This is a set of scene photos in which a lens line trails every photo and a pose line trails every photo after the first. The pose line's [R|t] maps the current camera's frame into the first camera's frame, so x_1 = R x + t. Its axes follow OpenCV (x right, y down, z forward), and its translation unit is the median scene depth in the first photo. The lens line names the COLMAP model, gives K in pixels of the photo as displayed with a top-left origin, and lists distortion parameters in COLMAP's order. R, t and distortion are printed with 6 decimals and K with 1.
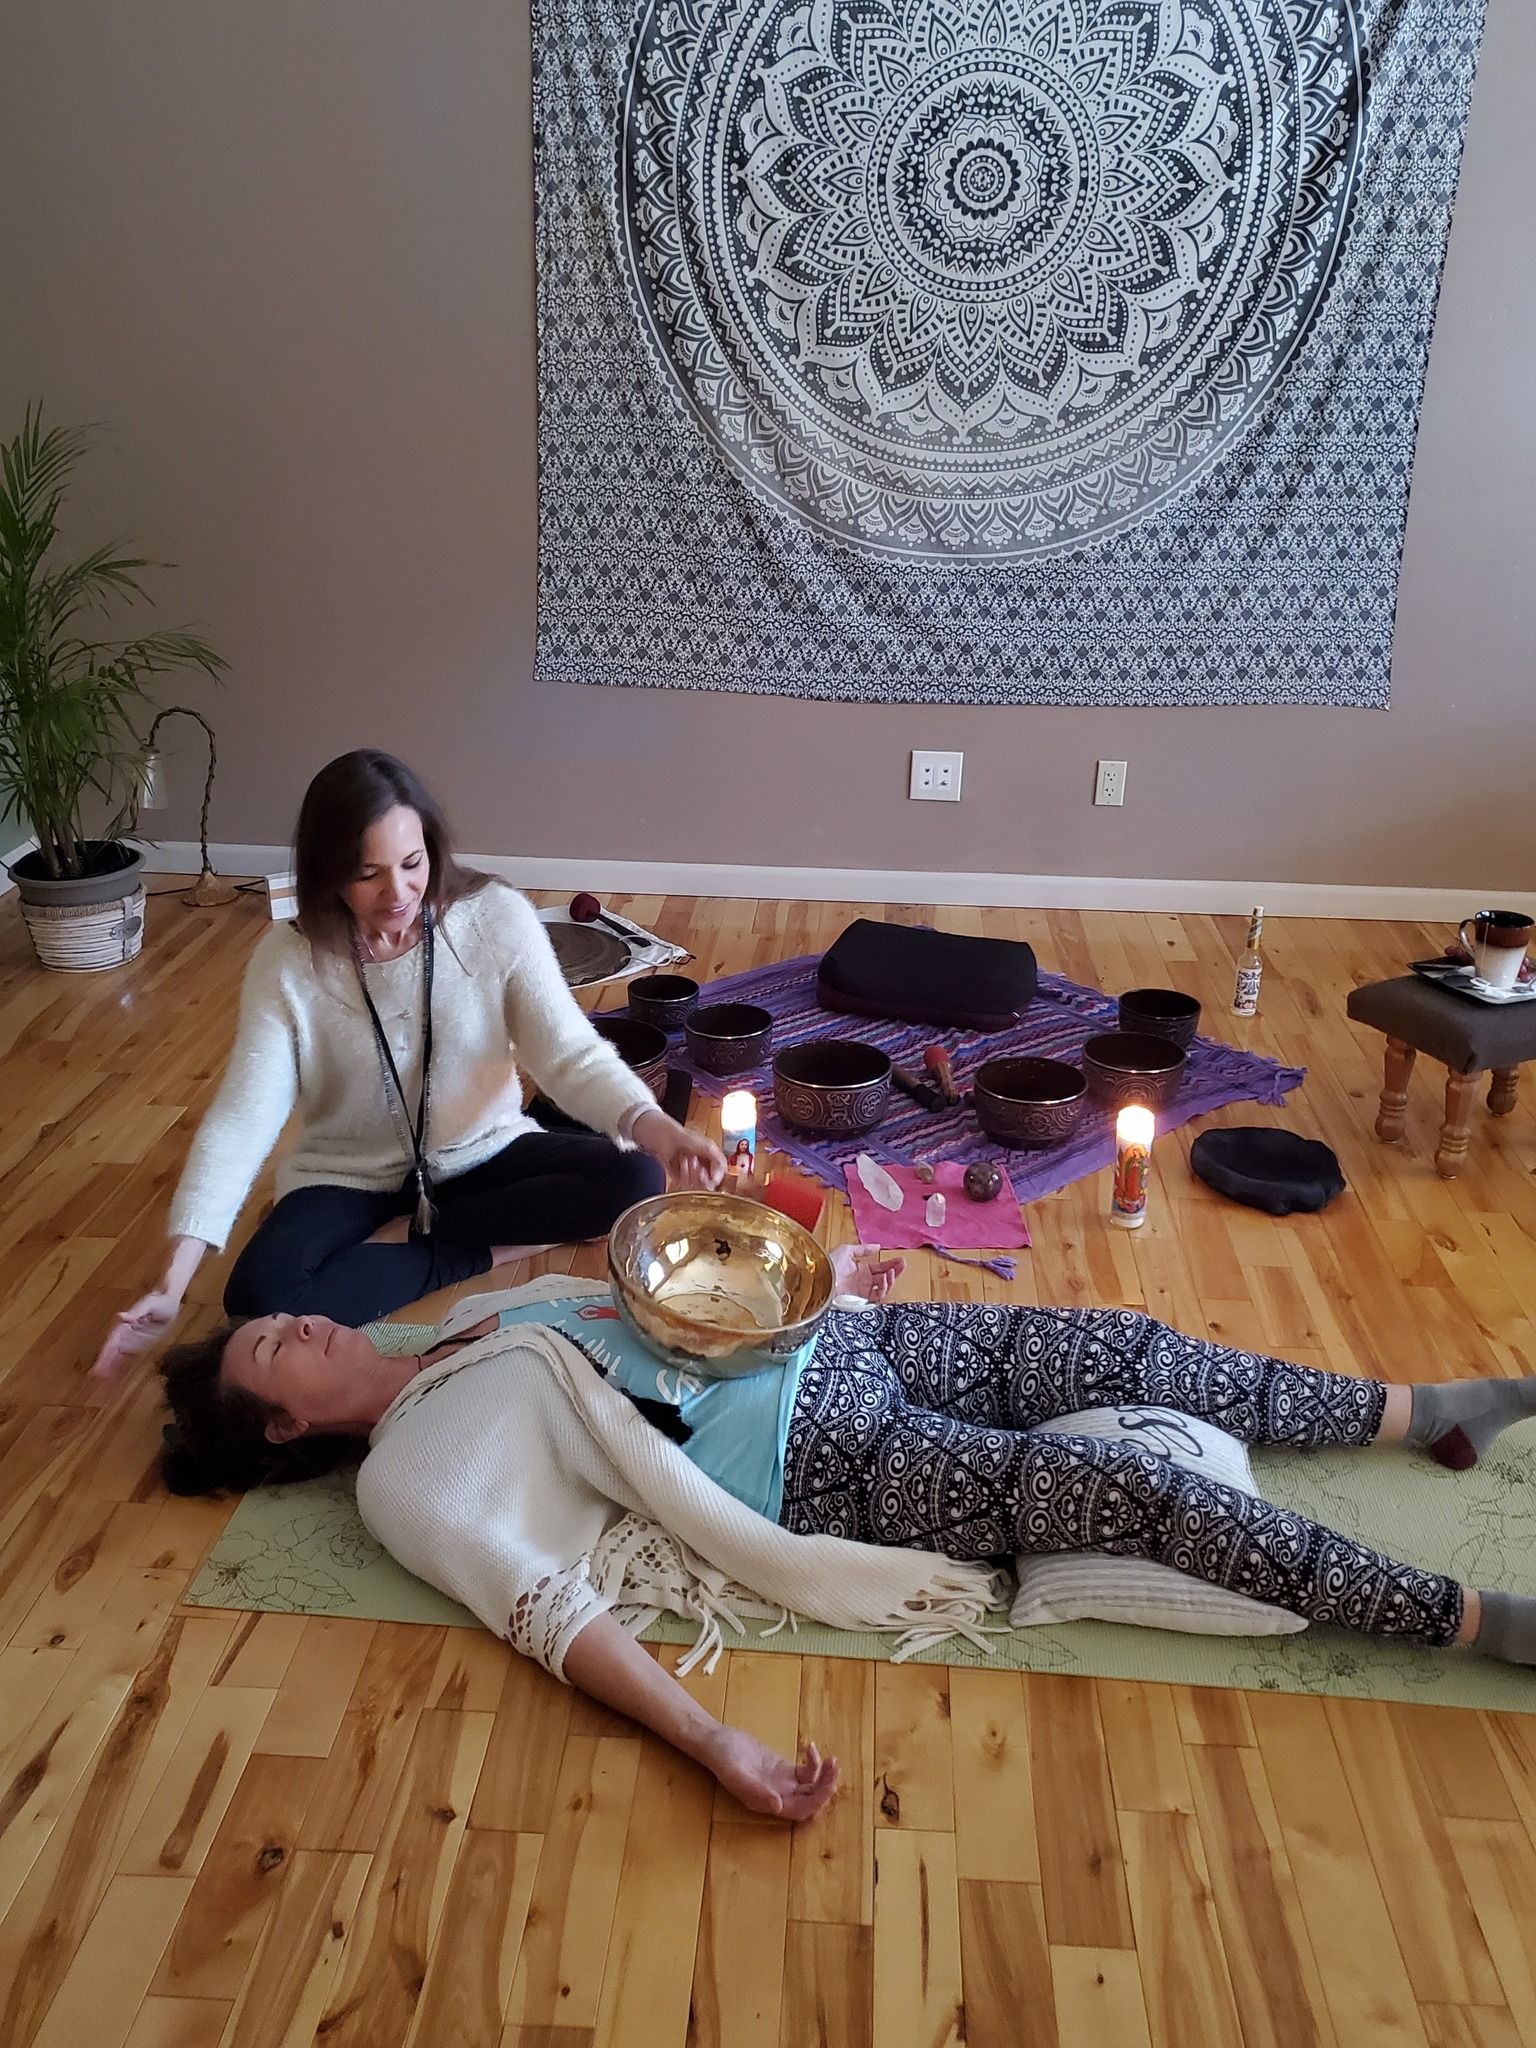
lens RADIAL K [[1697.2, 0, 897.5], [0, 1697.2, 931.6], [0, 0, 1]] dist [0.060693, -0.029622]
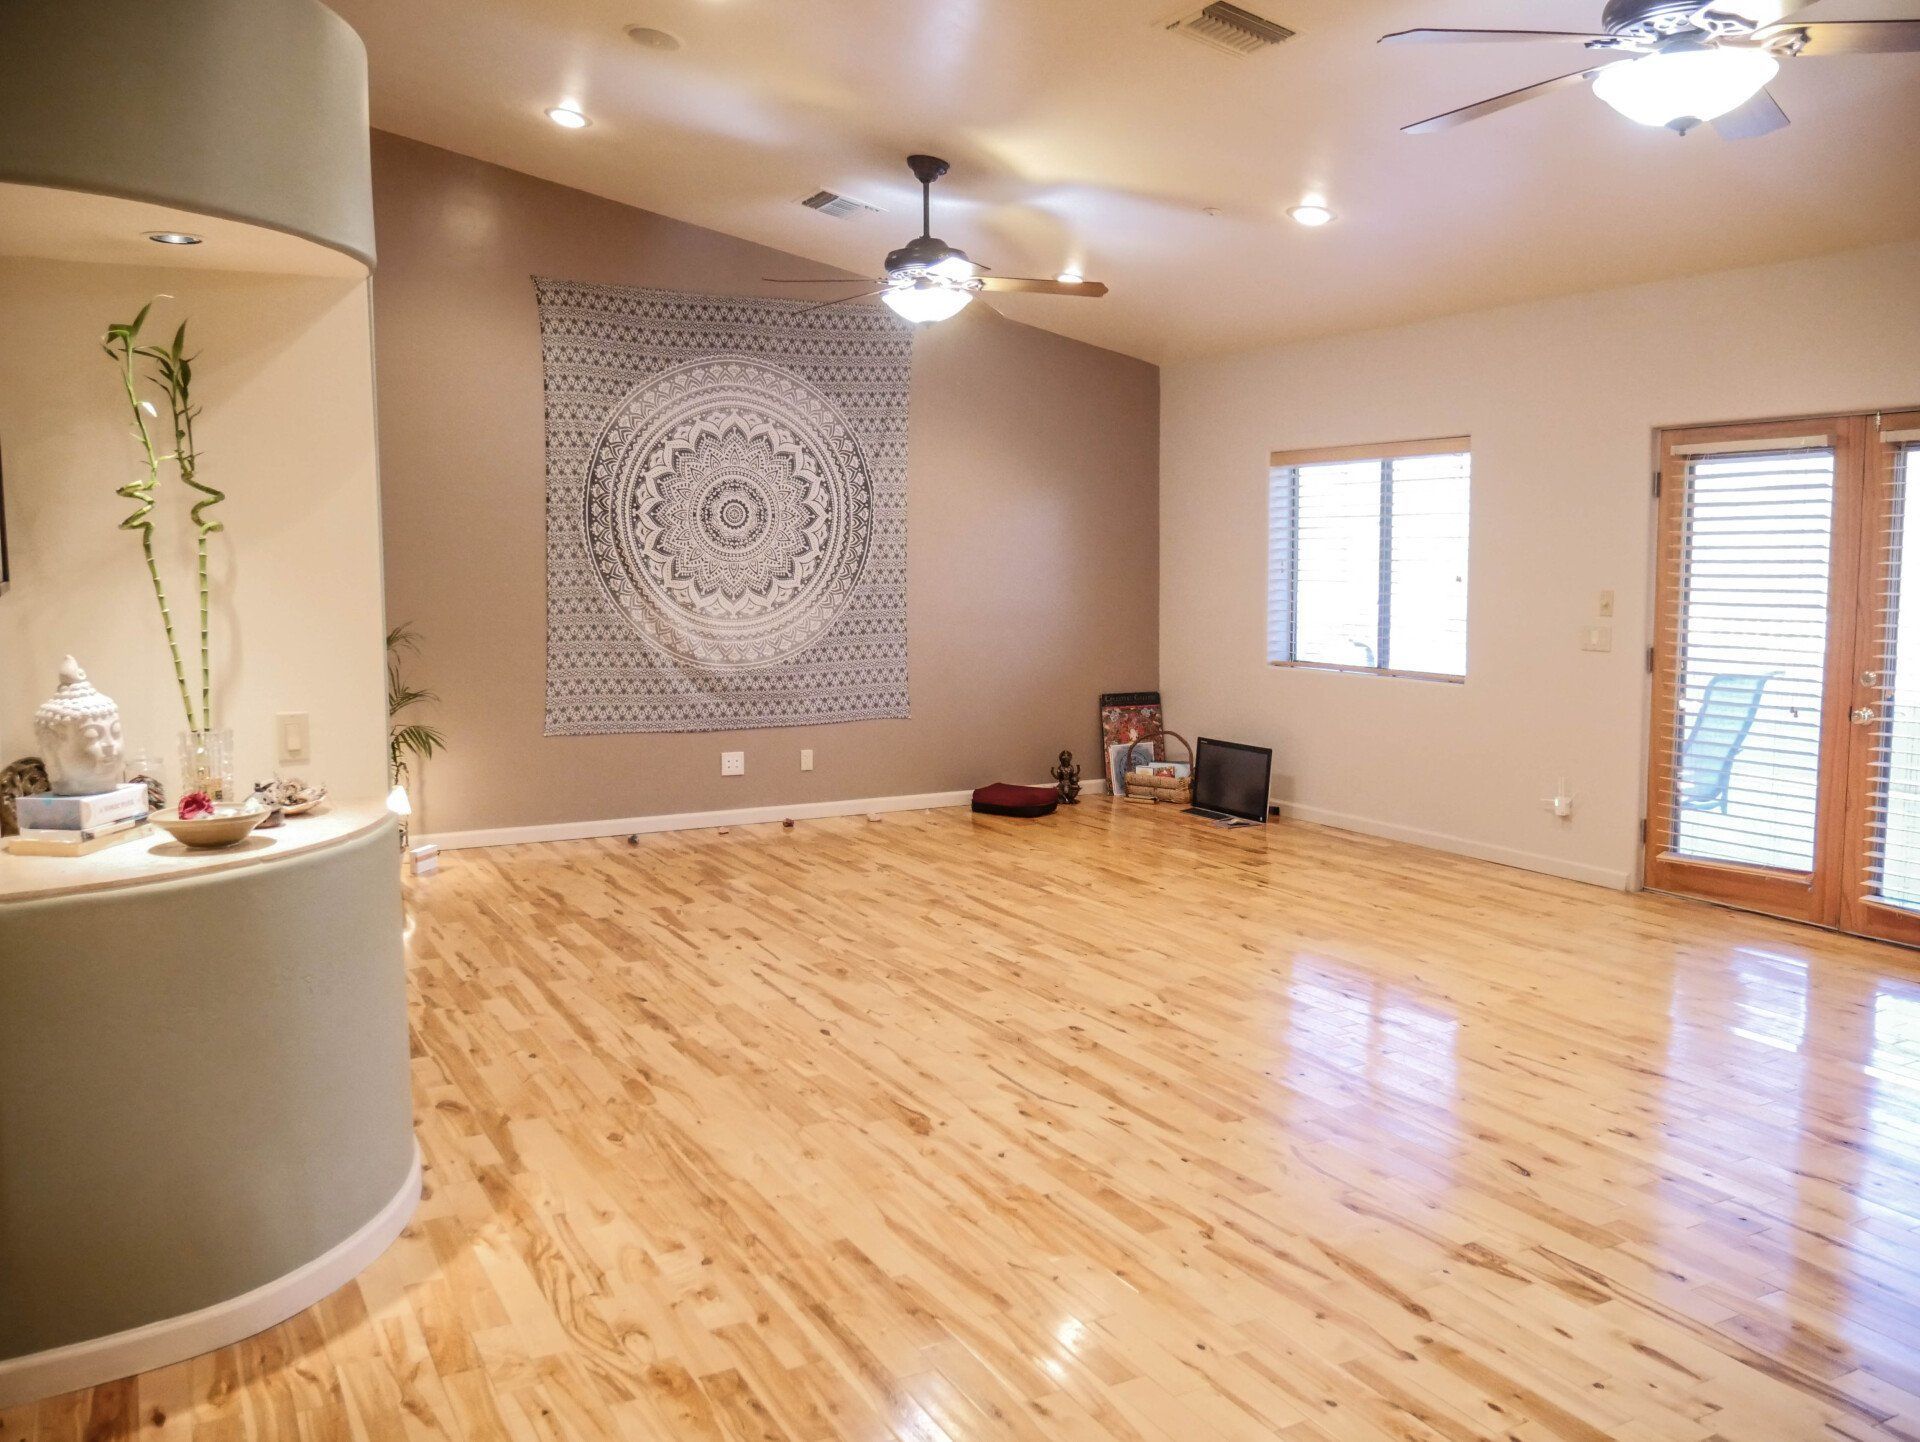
lens RADIAL K [[1591.1, 0, 957.3], [0, 1591.1, 719.9], [0, 0, 1]] dist [0.060693, -0.029622]
pose [[0.857117, -0.072785, 0.509953, -0.838835], [0.195521, 0.961852, -0.191343, 0.330441], [-0.476573, 0.263710, 0.838651, -0.952941]]
